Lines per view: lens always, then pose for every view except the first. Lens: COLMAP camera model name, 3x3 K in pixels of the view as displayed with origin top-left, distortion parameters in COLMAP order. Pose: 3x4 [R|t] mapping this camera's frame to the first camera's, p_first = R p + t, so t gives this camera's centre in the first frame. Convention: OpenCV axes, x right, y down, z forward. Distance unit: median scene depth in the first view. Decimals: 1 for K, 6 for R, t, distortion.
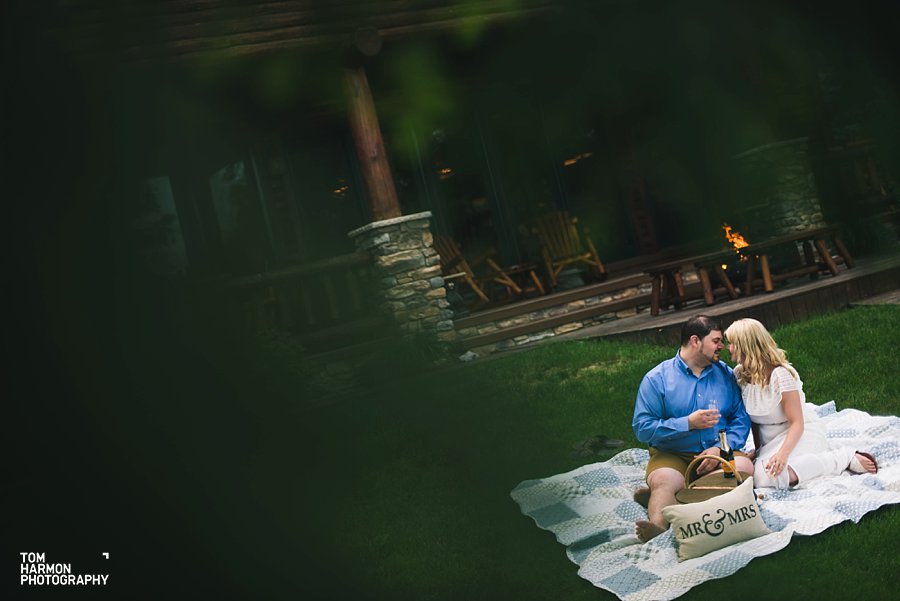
lens RADIAL K [[1307.0, 0, 450.0], [0, 1307.0, 300.5], [0, 0, 1]] dist [-0.042021, -0.009483]
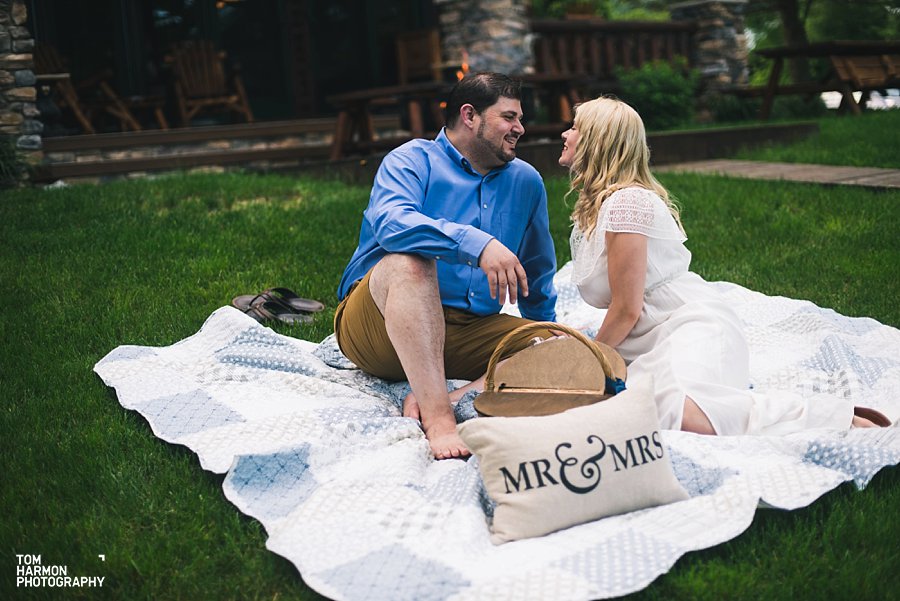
lens RADIAL K [[1307.0, 0, 450.0], [0, 1307.0, 300.5], [0, 0, 1]] dist [-0.042021, -0.009483]
pose [[0.945088, 0.119630, 0.304135, 0.009918], [-0.136510, 0.990028, 0.034775, 0.063643], [-0.296942, -0.074383, 0.951994, 0.355866]]
